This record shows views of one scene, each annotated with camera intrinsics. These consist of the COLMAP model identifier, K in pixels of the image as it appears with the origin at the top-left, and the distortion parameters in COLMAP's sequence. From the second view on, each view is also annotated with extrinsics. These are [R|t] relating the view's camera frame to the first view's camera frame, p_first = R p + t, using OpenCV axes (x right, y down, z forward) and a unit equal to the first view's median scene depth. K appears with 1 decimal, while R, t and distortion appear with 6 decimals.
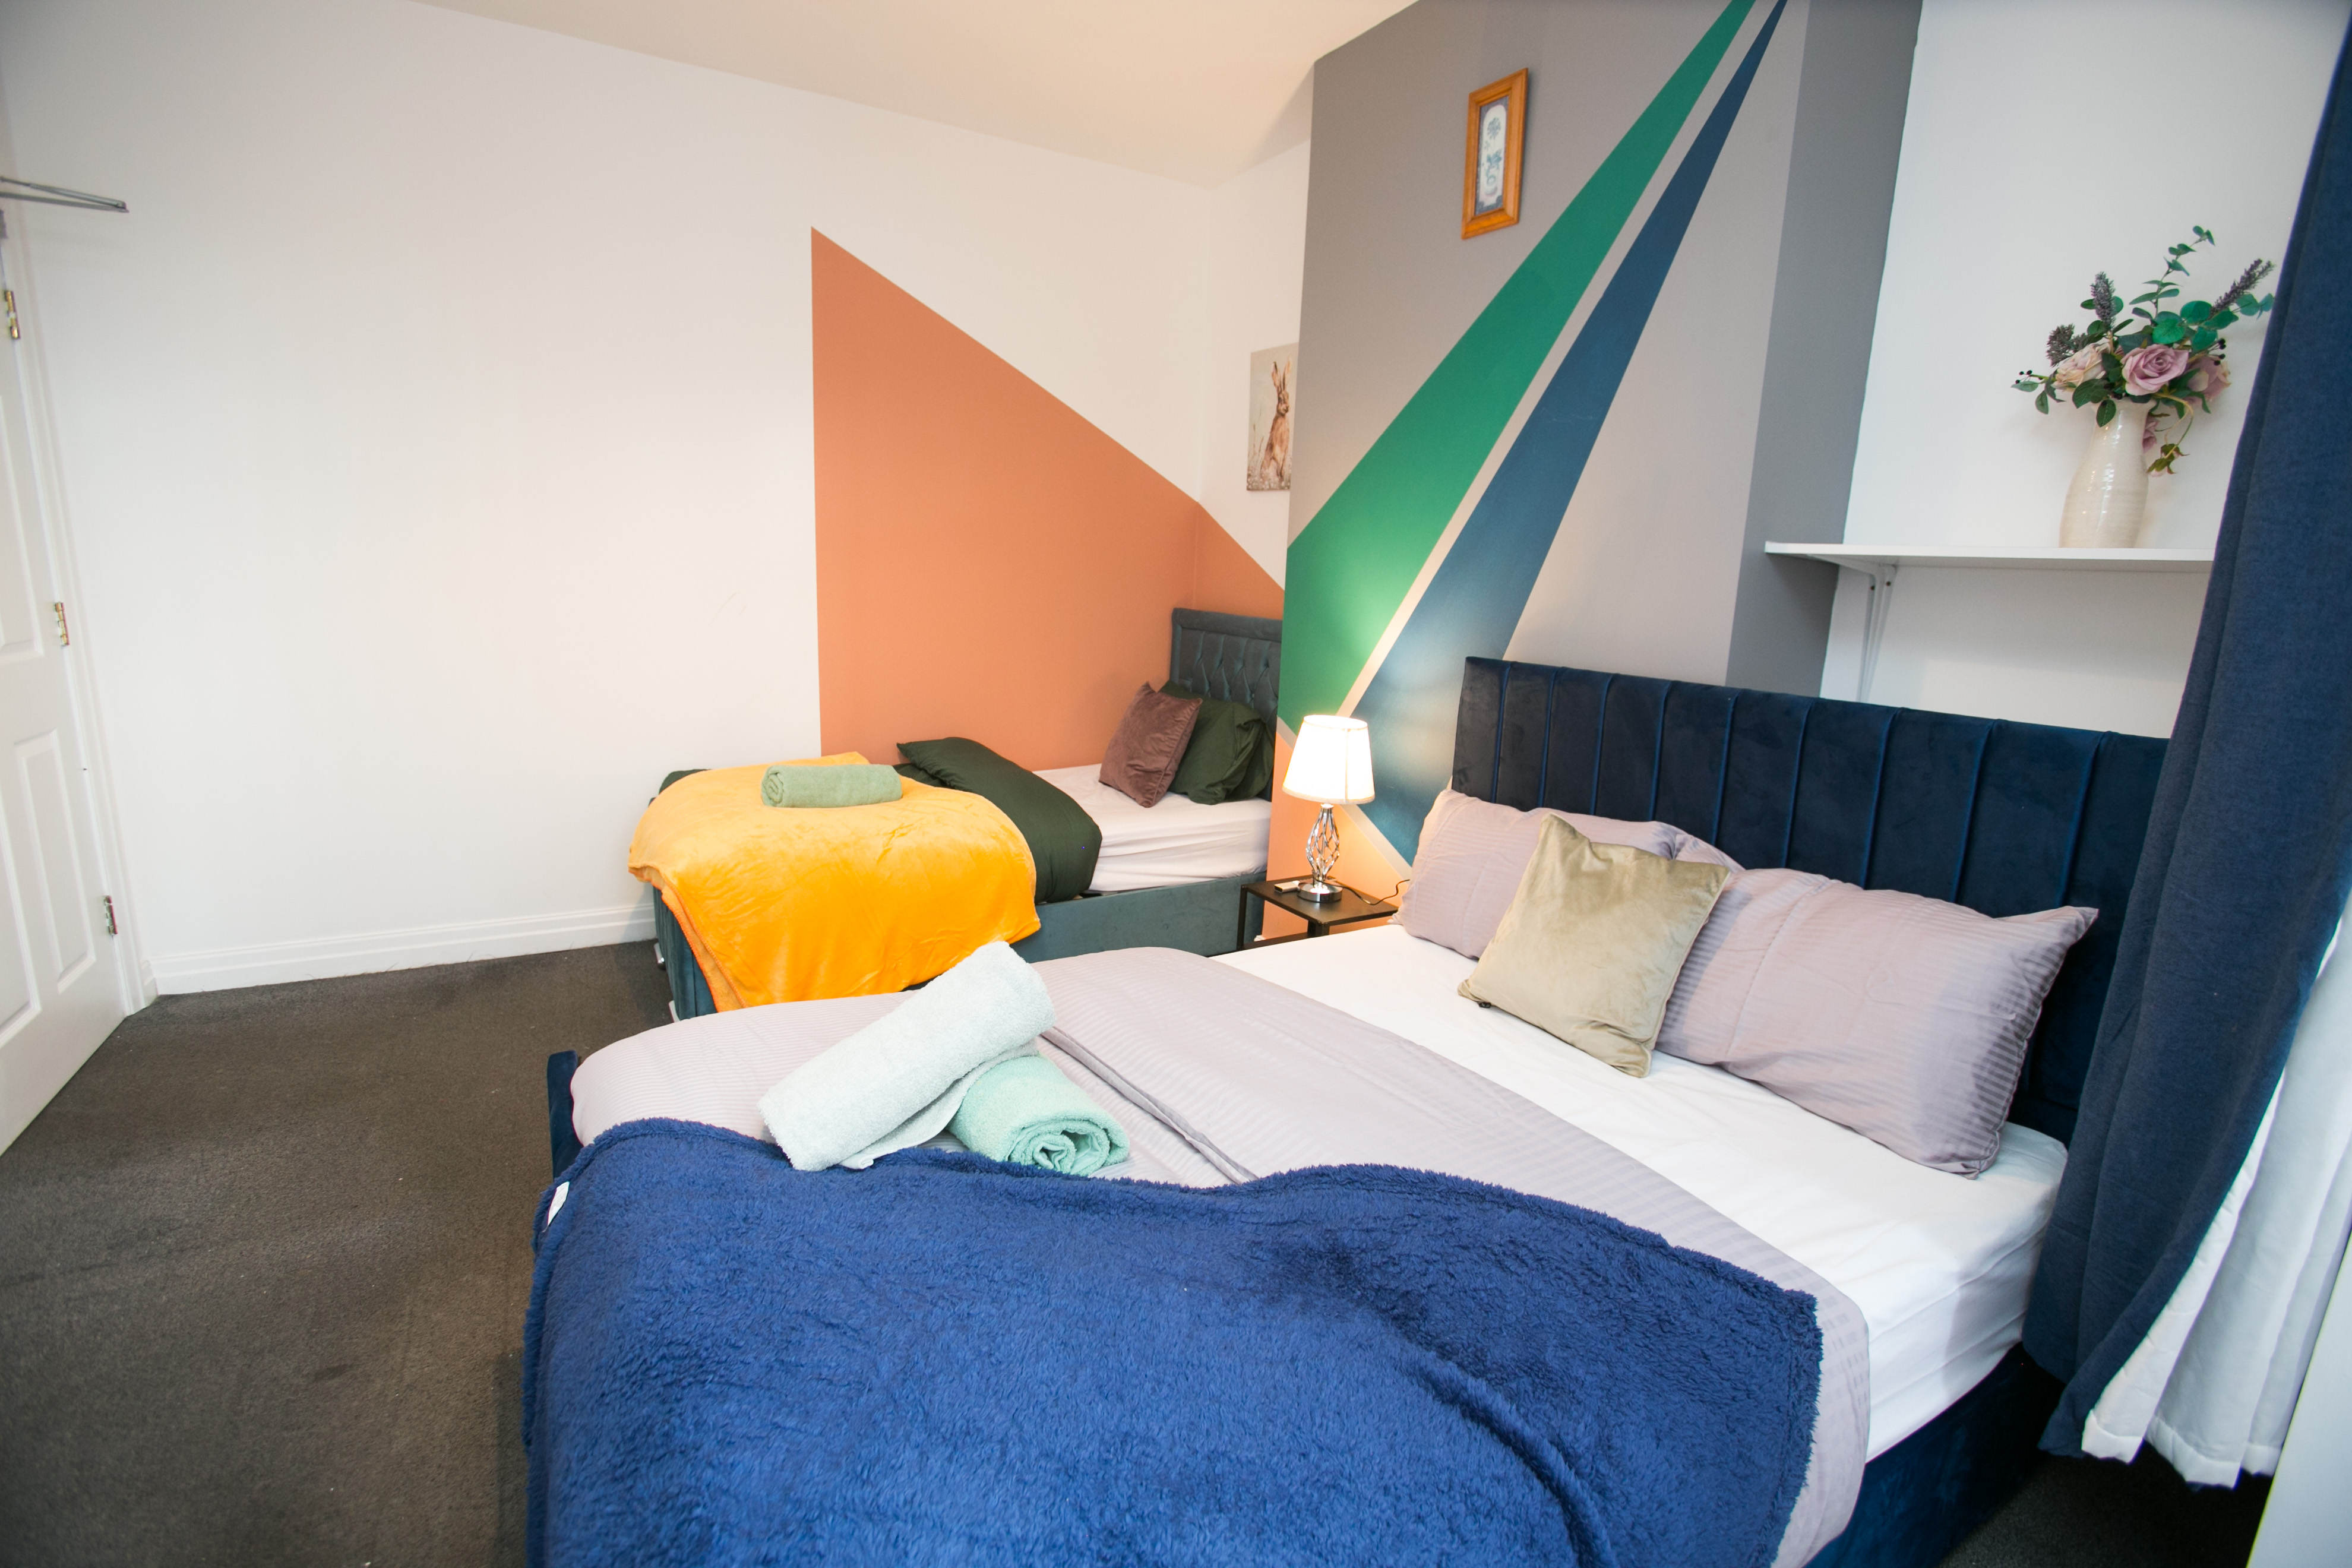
lens RADIAL K [[1101.0, 0, 1162.5], [0, 1101.0, 782.6], [0, 0, 1]] dist [-0.067808, 0.033818]
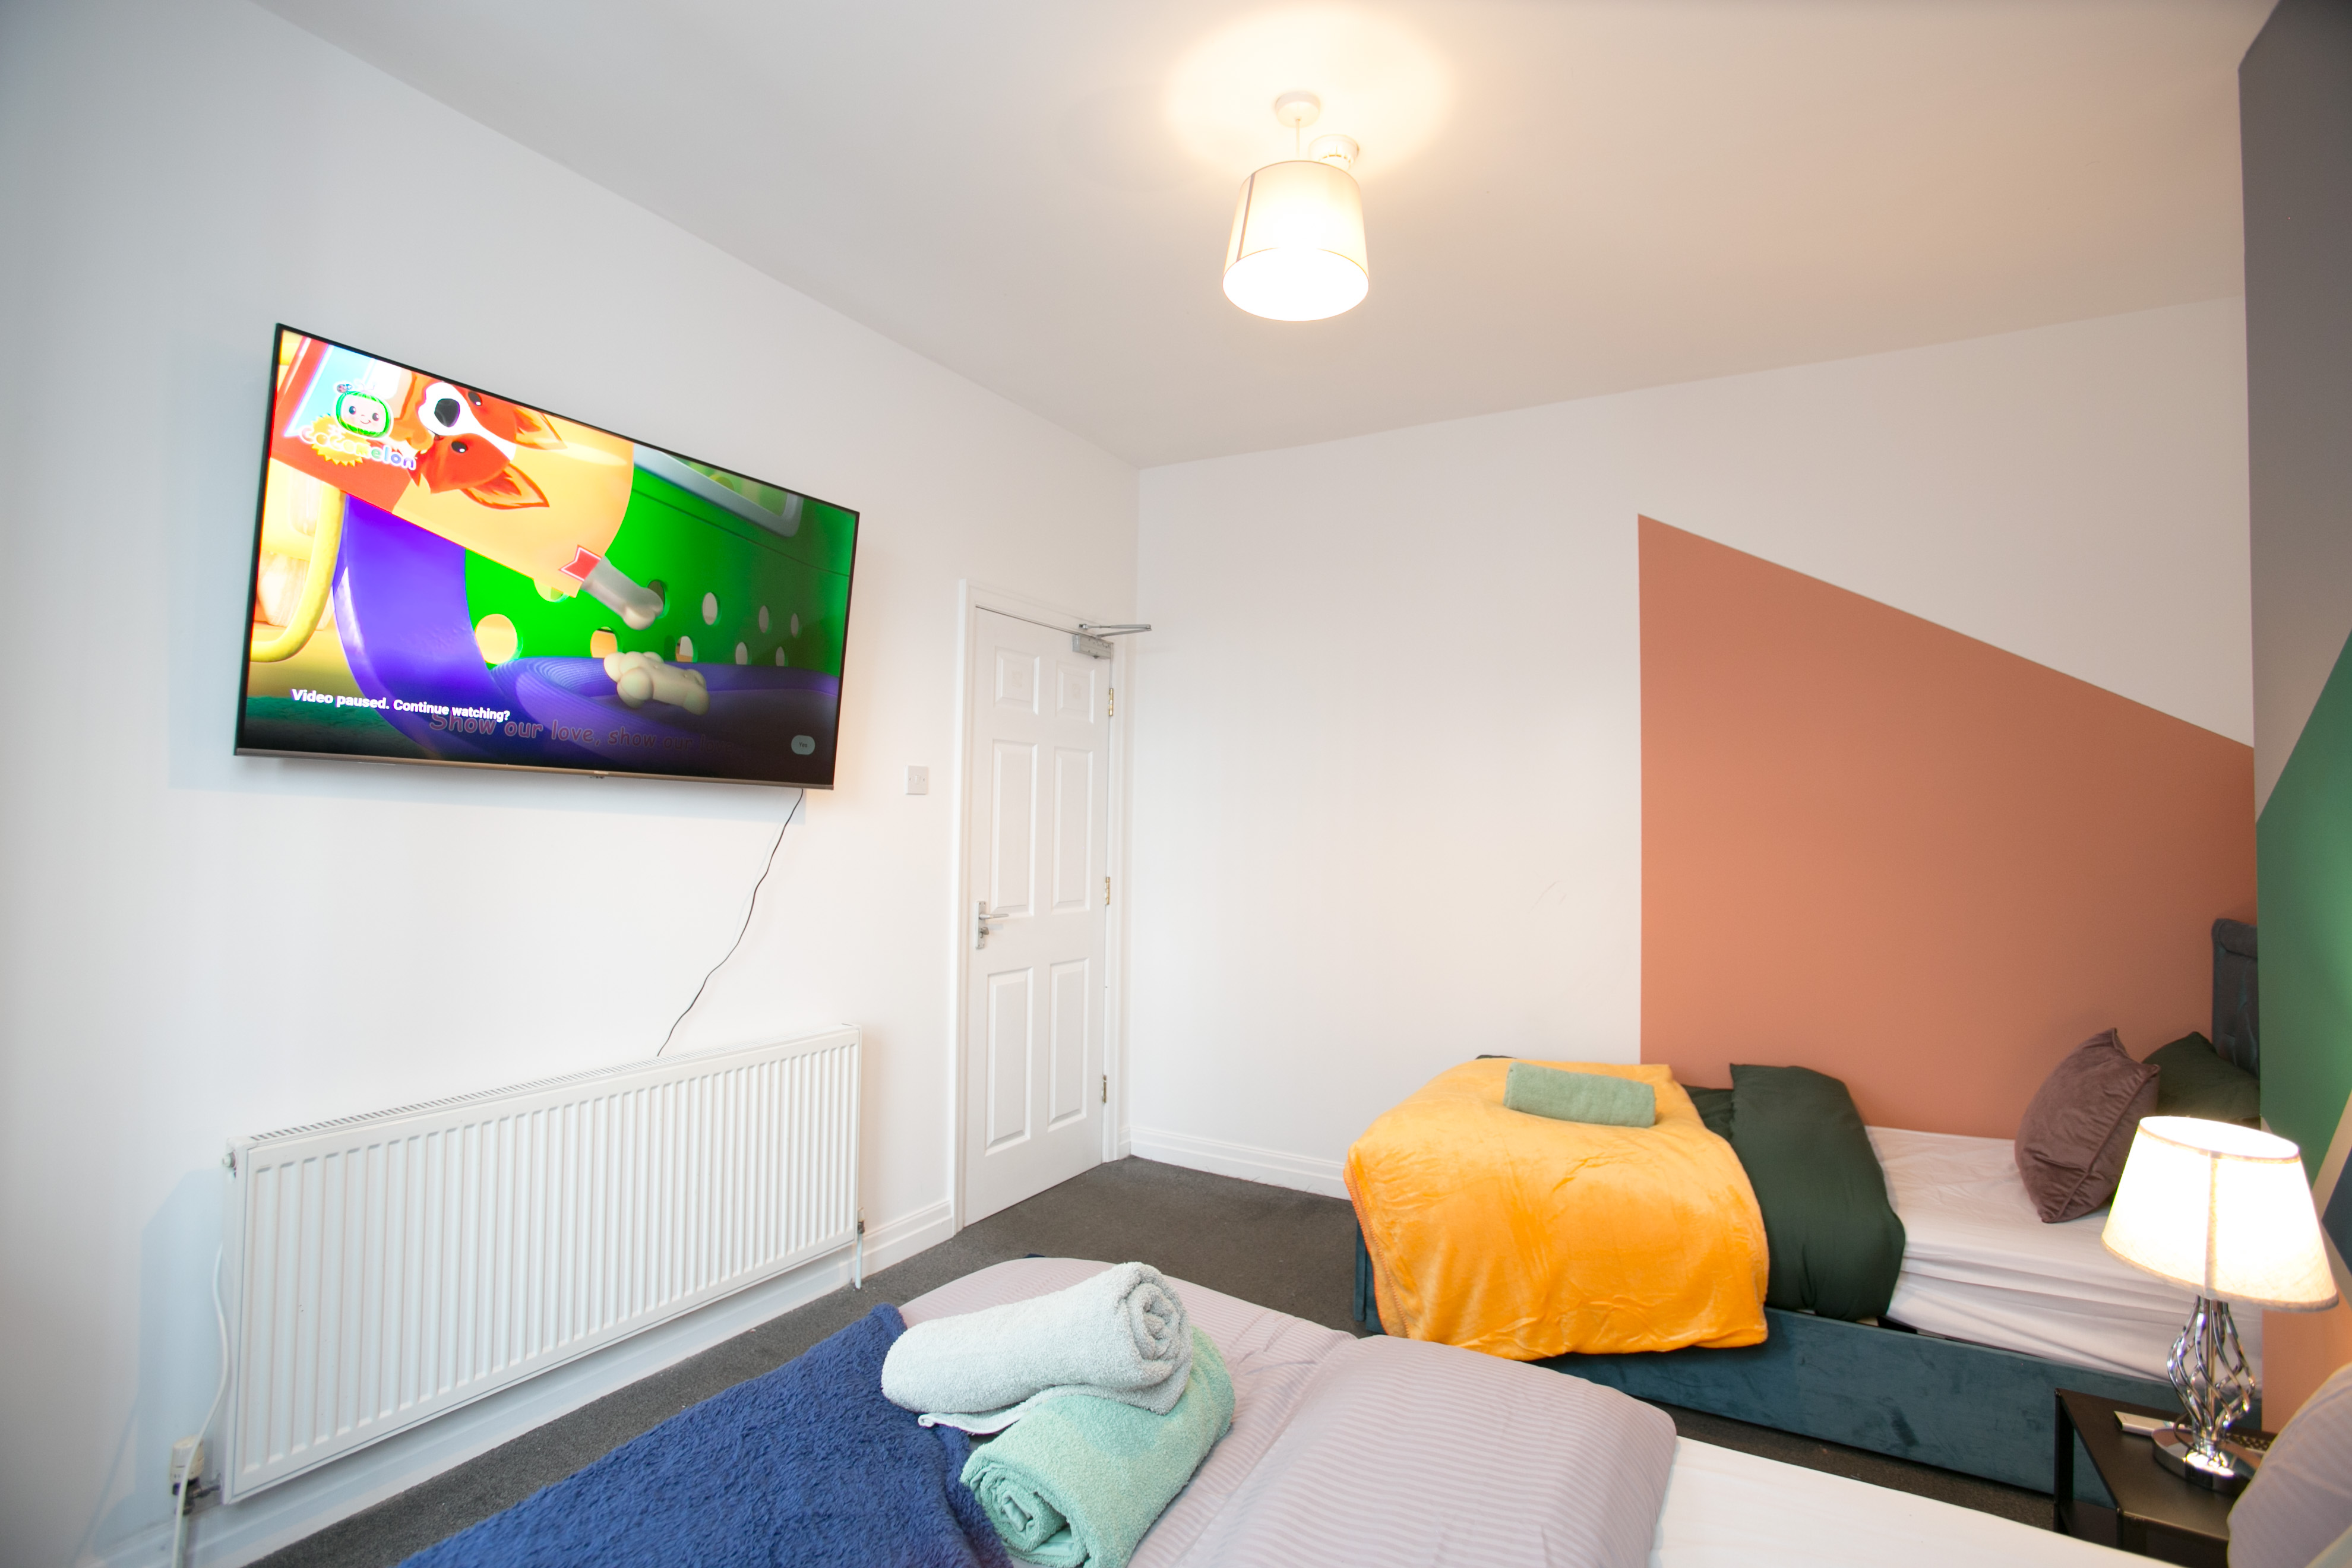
lens RADIAL K [[1090.0, 0, 1167.1], [0, 1090.0, 782.5], [0, 0, 1]] dist [-0.062766, 0.030056]
pose [[0.502856, -0.059339, -0.862331, 0.311463], [-0.164347, 0.972878, -0.162783, -0.048565], [0.848602, 0.223578, 0.479466, 0.233824]]
